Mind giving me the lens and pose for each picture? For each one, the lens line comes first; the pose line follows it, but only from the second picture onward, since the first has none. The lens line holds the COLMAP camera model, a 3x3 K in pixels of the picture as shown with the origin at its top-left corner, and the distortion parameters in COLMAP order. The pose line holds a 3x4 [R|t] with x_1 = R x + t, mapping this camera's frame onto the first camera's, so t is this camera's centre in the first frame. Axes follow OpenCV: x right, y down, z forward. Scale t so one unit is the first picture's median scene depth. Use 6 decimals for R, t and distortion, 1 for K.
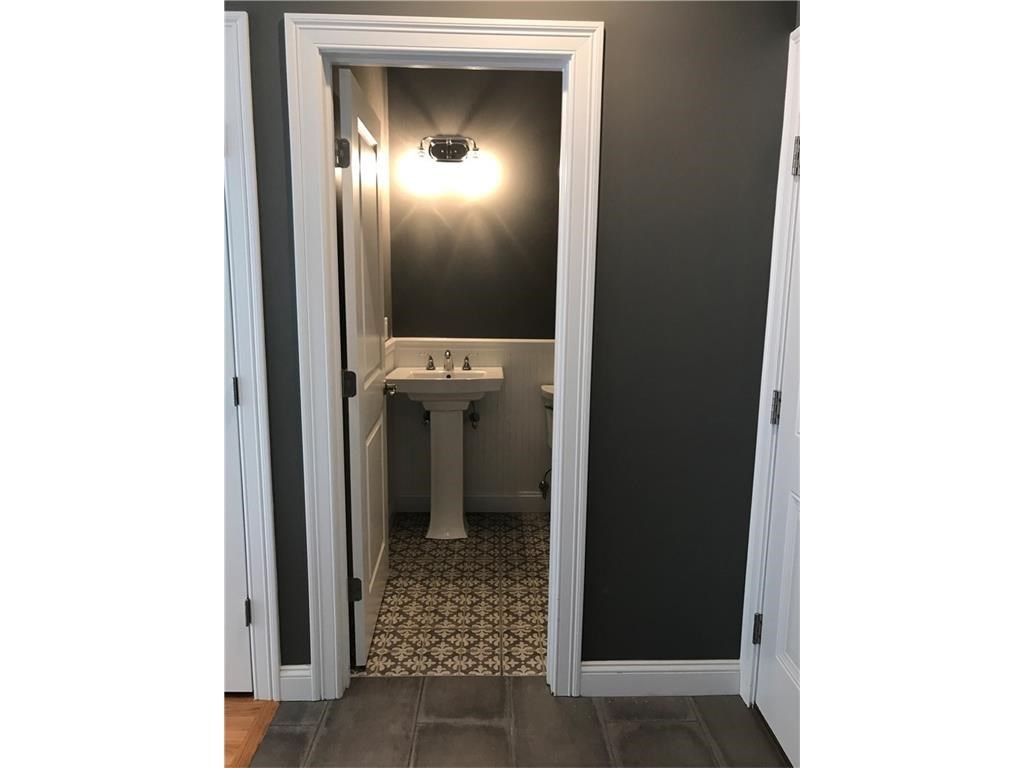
lens RADIAL K [[638.4, 0, 509.8], [0, 638.4, 380.0], [0, 0, 1]] dist [0.001930, -0.000077]
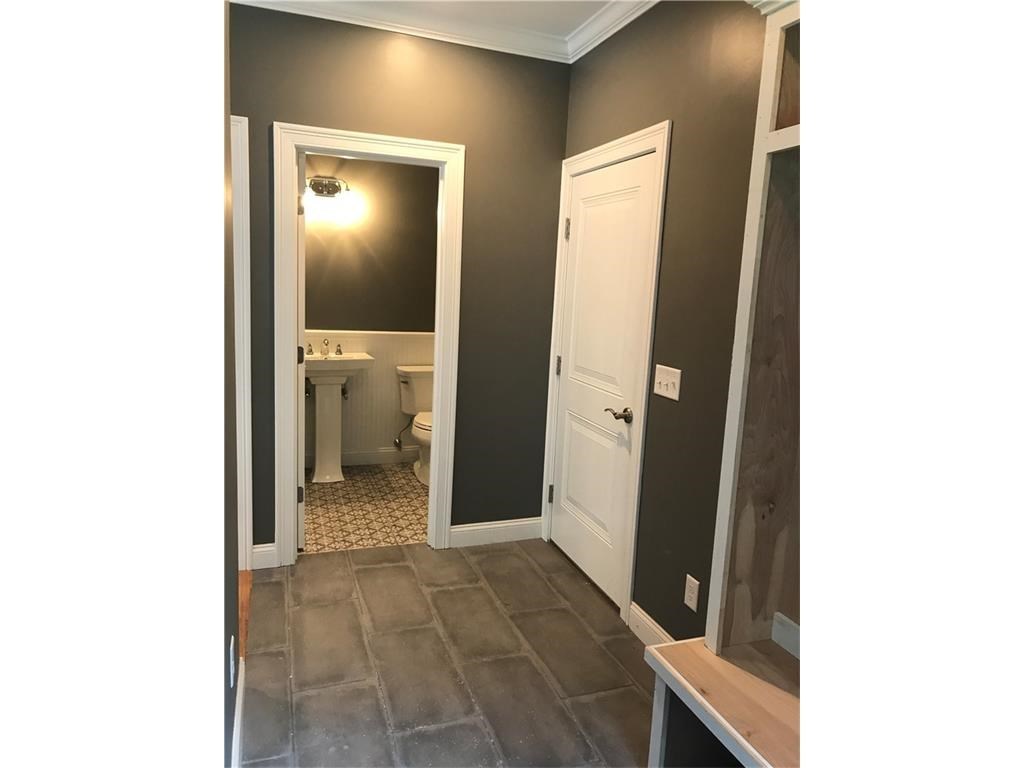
lens RADIAL K [[638.4, 0, 509.8], [0, 638.4, 380.0], [0, 0, 1]] dist [0.001930, -0.000077]
pose [[0.947638, -0.015551, 0.318969, -0.249891], [0.017752, 0.999834, -0.003996, 0.077131], [-0.318854, 0.009449, 0.947757, -0.572223]]
